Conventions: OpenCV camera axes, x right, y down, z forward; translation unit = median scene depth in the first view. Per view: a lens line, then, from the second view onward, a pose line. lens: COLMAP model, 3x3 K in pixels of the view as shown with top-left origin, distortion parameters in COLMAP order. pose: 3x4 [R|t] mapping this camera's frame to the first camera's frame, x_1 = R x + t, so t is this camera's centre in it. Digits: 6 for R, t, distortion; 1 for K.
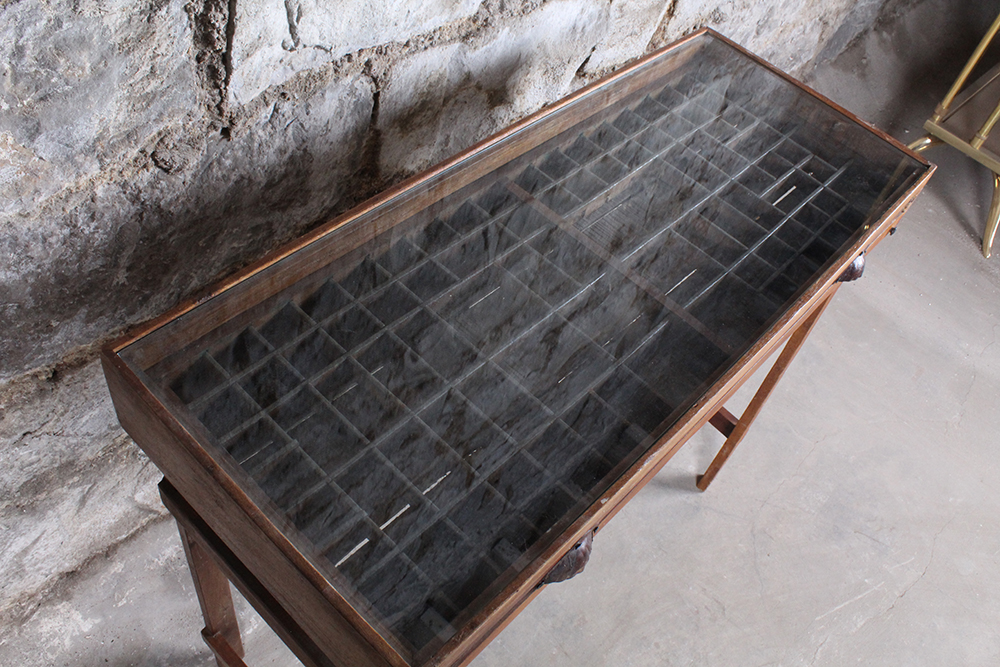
lens RADIAL K [[871.5, 0, 501.4], [0, 871.5, 340.6], [0, 0, 1]] dist [-0.131496, 0.100639]
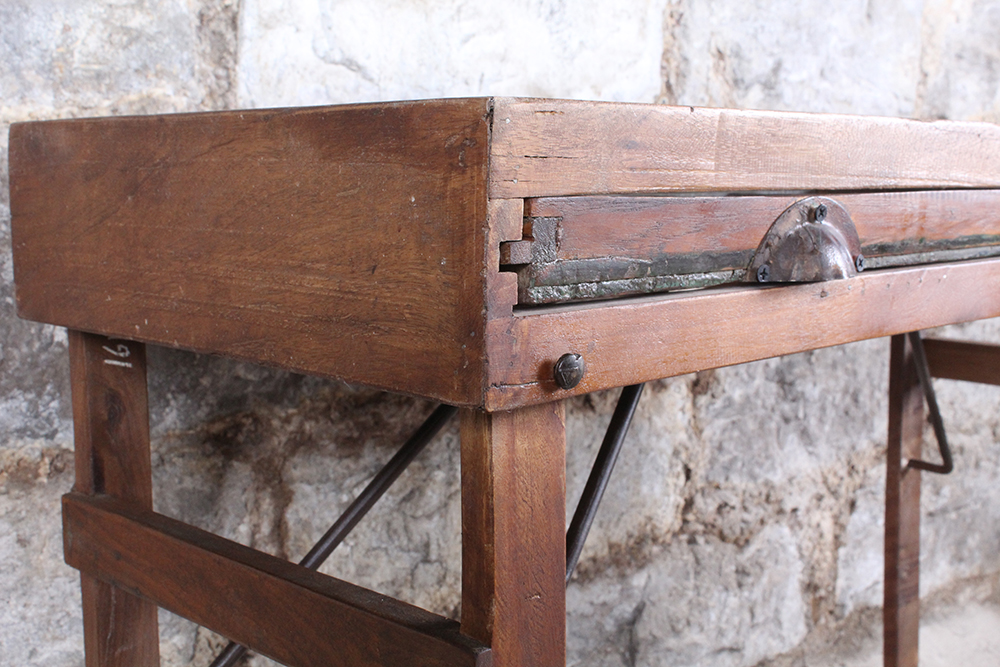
lens RADIAL K [[1345.1, 0, 498.0], [0, 1345.1, 340.9], [0, 0, 1]] dist [-0.046659, 0.000000]
pose [[0.982914, -0.161029, -0.089167, -0.026175], [0.057527, 0.728900, -0.682199, 0.546735], [0.174847, 0.665413, 0.725709, 0.280515]]
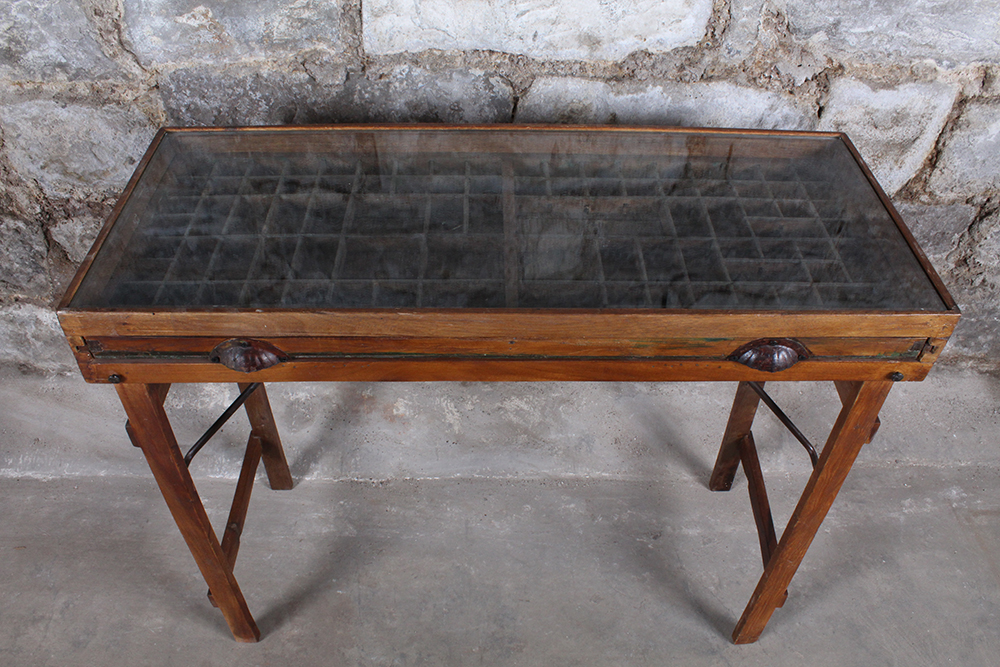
lens RADIAL K [[821.9, 0, 505.4], [0, 821.9, 348.0], [0, 0, 1]] dist [-0.156620, 0.118736]
pose [[0.684225, 0.384233, -0.619839, 0.708435], [-0.492215, 0.870466, -0.003750, 0.039141], [0.538108, 0.307660, 0.784720, 0.182767]]
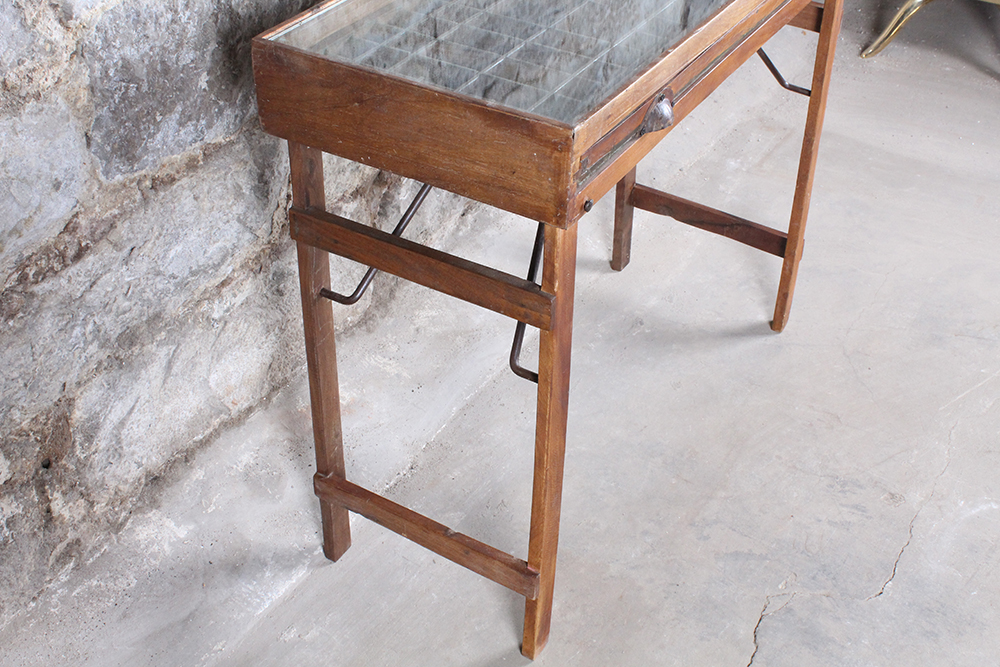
lens RADIAL K [[1282.6, 0, 499.5], [0, 1282.6, 333.7], [0, 0, 1]] dist [-0.046816, 0.000000]
pose [[0.967659, -0.241326, 0.073468, -0.232662], [0.251585, 0.944542, -0.211059, 0.584718], [-0.018460, 0.222716, 0.974708, -0.477433]]
